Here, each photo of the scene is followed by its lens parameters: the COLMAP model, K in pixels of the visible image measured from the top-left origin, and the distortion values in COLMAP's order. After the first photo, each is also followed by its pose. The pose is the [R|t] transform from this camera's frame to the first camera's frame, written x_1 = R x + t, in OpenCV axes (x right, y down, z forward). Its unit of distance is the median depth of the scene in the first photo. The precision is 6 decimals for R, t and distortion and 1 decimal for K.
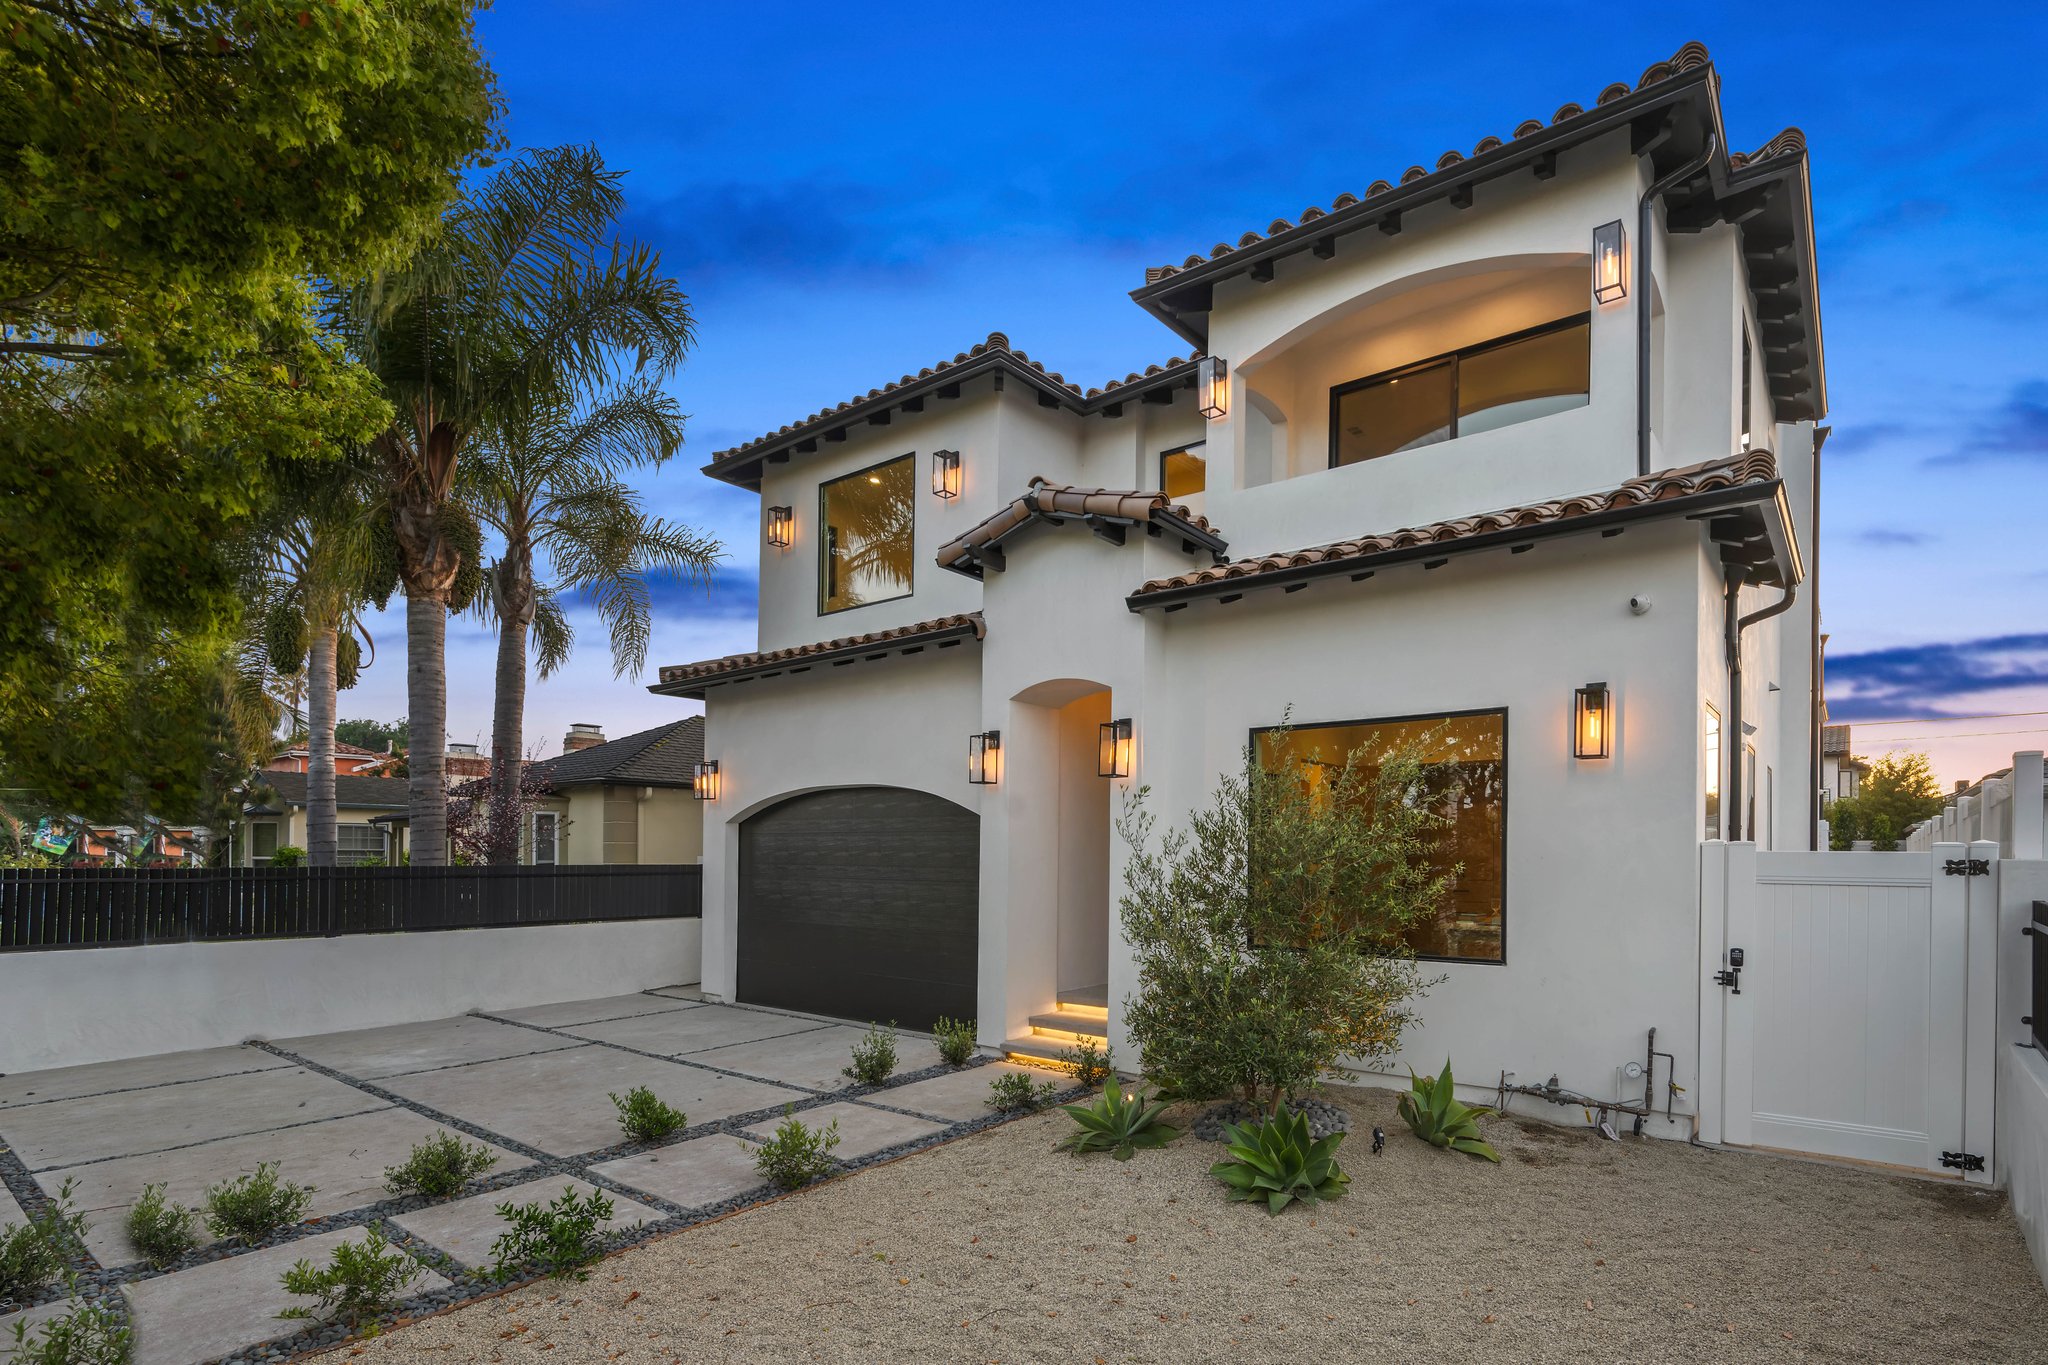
lens RADIAL K [[970.4, 0, 859.9], [0, 970.4, 827.4], [0, 0, 1]] dist [-0.000616, 0.000033]
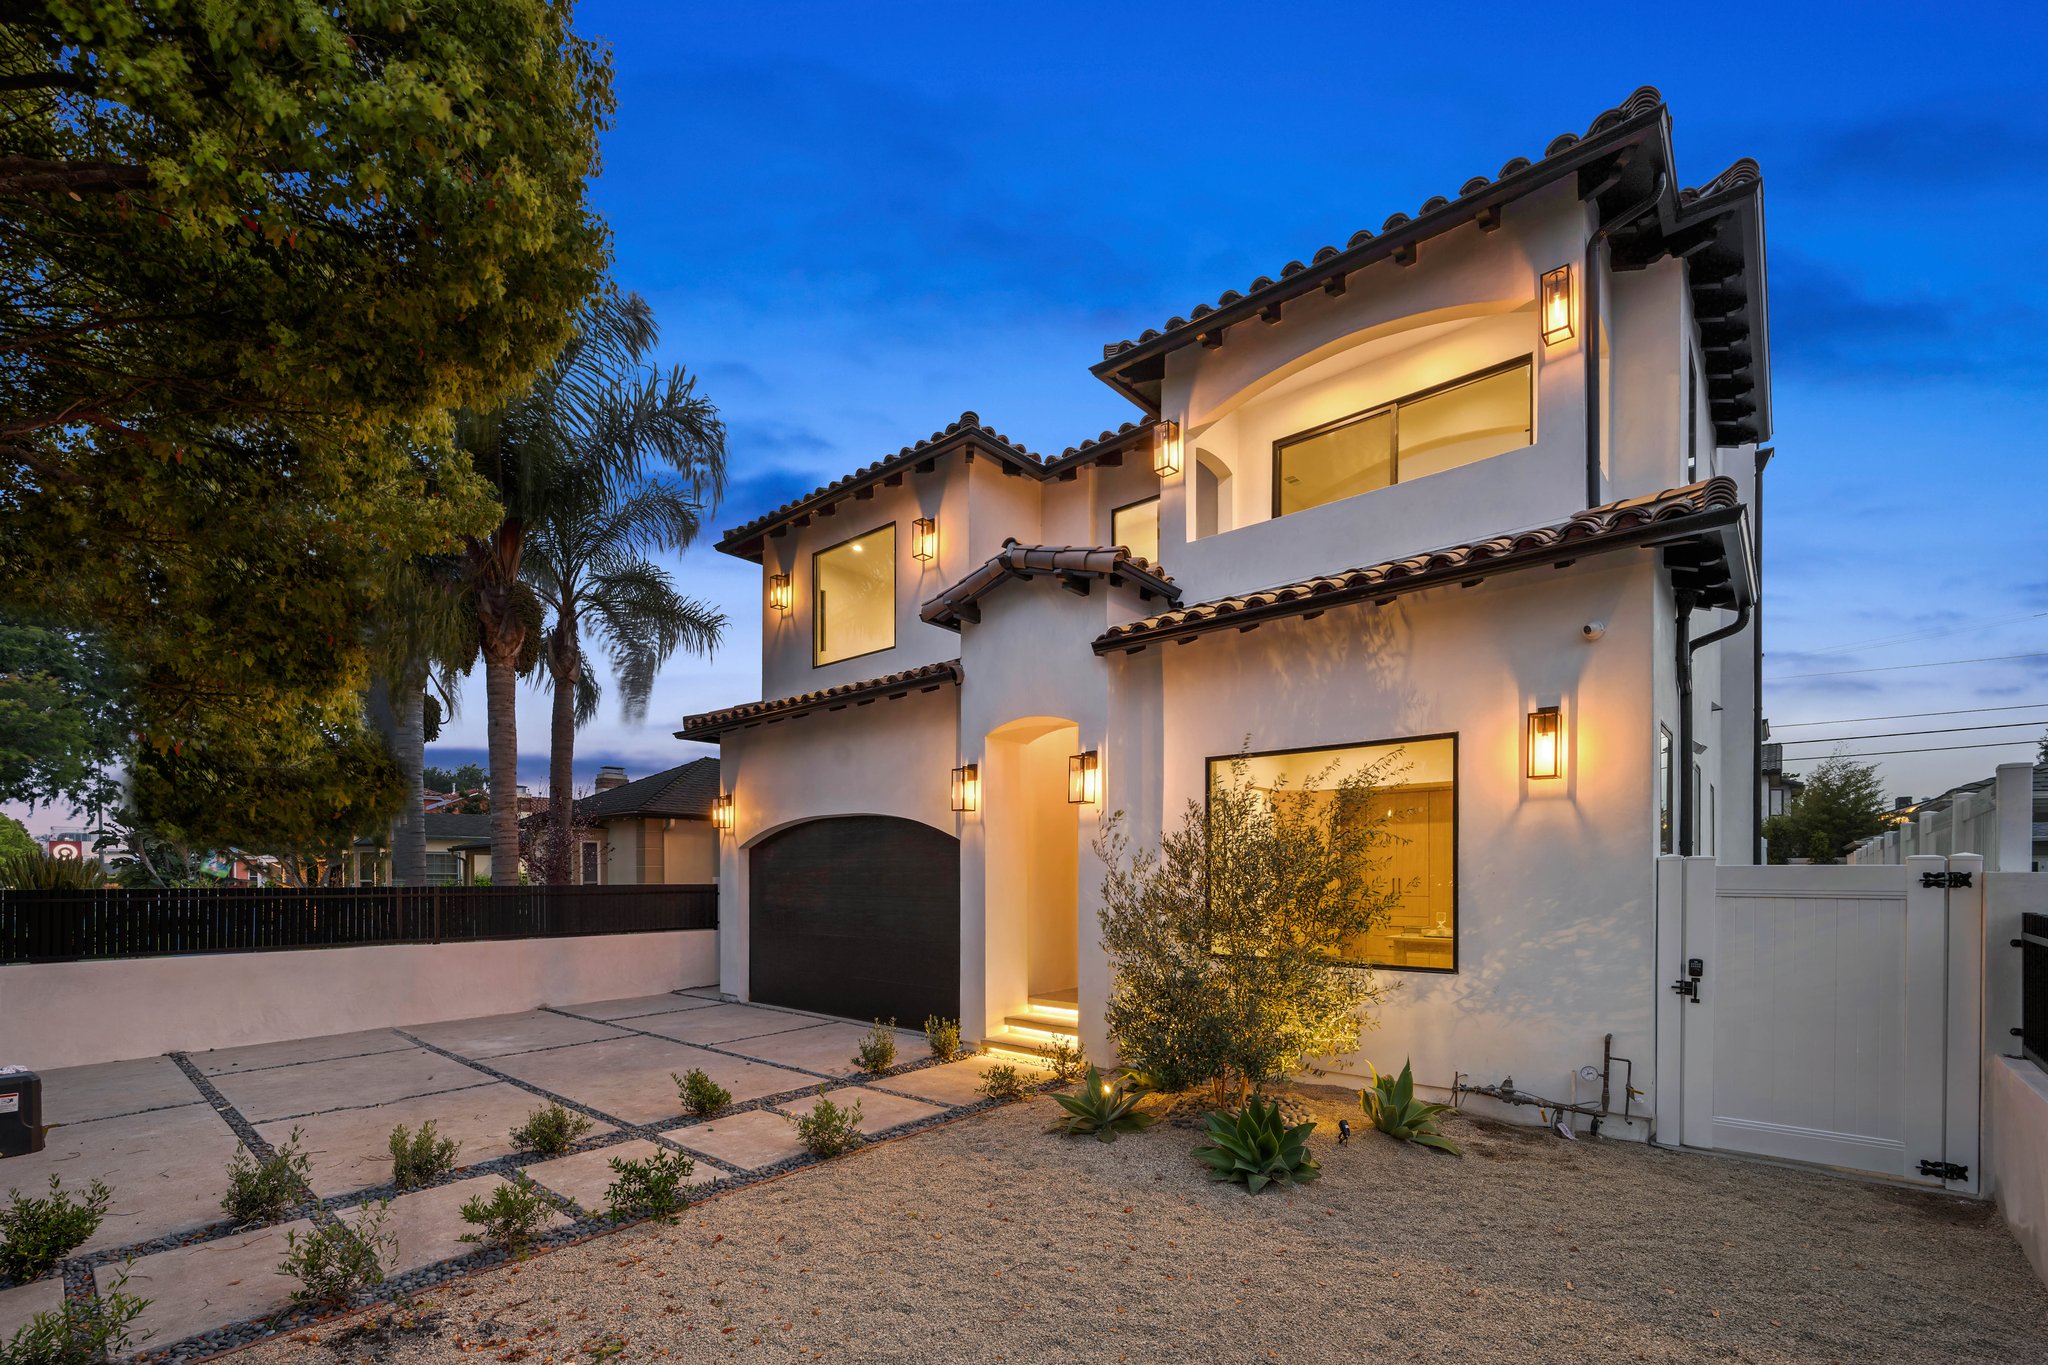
lens RADIAL K [[796.9, 0, 907.1], [0, 796.9, 845.7], [0, 0, 1]] dist [-0.001990, 0.000762]
pose [[0.994446, -0.009838, -0.104792, 0.151863], [0.010507, 0.999928, 0.005831, -0.010399], [0.104727, -0.006900, 0.994477, 0.062843]]
